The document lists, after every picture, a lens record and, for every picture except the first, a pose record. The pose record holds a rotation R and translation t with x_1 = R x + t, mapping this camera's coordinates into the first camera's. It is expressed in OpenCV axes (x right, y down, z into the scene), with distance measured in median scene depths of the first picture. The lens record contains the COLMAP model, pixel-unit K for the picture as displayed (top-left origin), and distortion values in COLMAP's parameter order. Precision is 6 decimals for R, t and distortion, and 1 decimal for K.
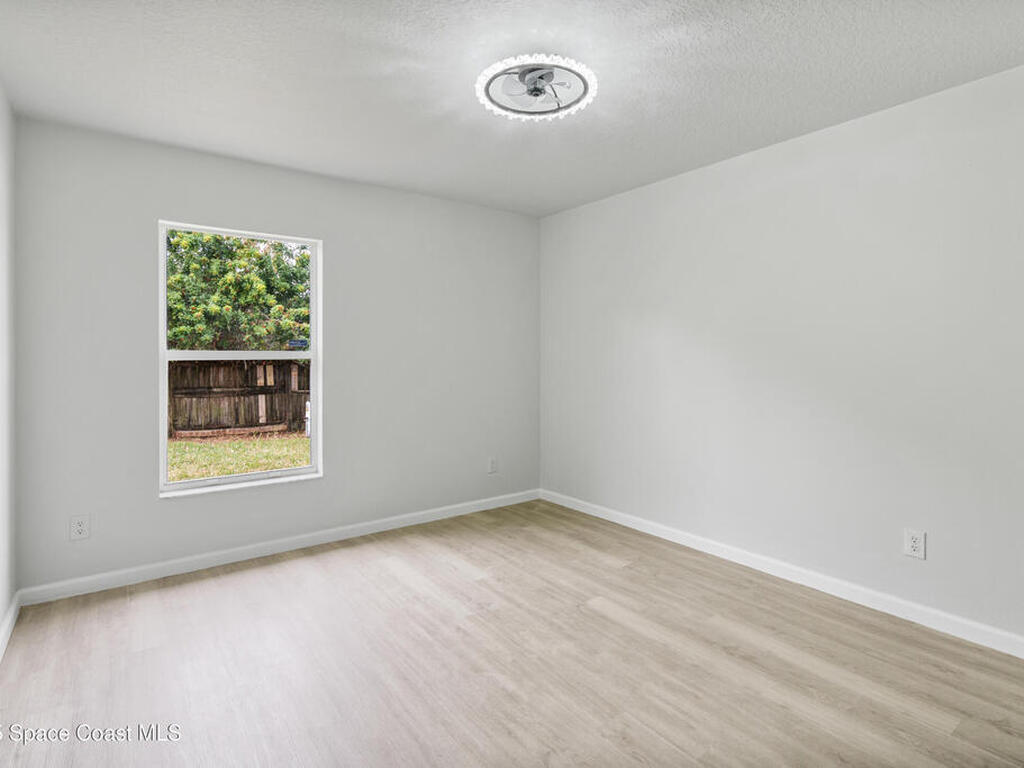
lens RADIAL K [[534.1, 0, 515.1], [0, 534.1, 382.6], [0, 0, 1]] dist [-0.001684, 0.000718]
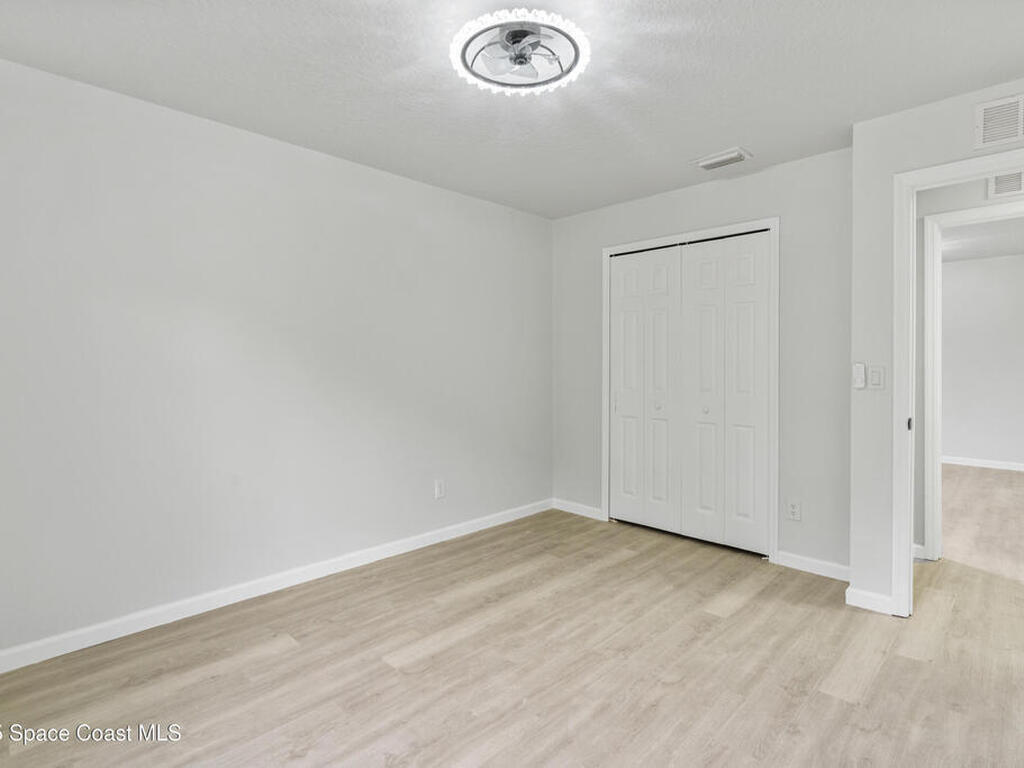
lens RADIAL K [[534.1, 0, 515.3], [0, 534.1, 378.2], [0, 0, 1]] dist [-0.001684, 0.000718]
pose [[-0.151440, -0.028940, 0.988043, -0.688234], [0.048303, 0.998161, 0.036640, -0.042847], [-0.987285, 0.053274, -0.149764, 0.945151]]
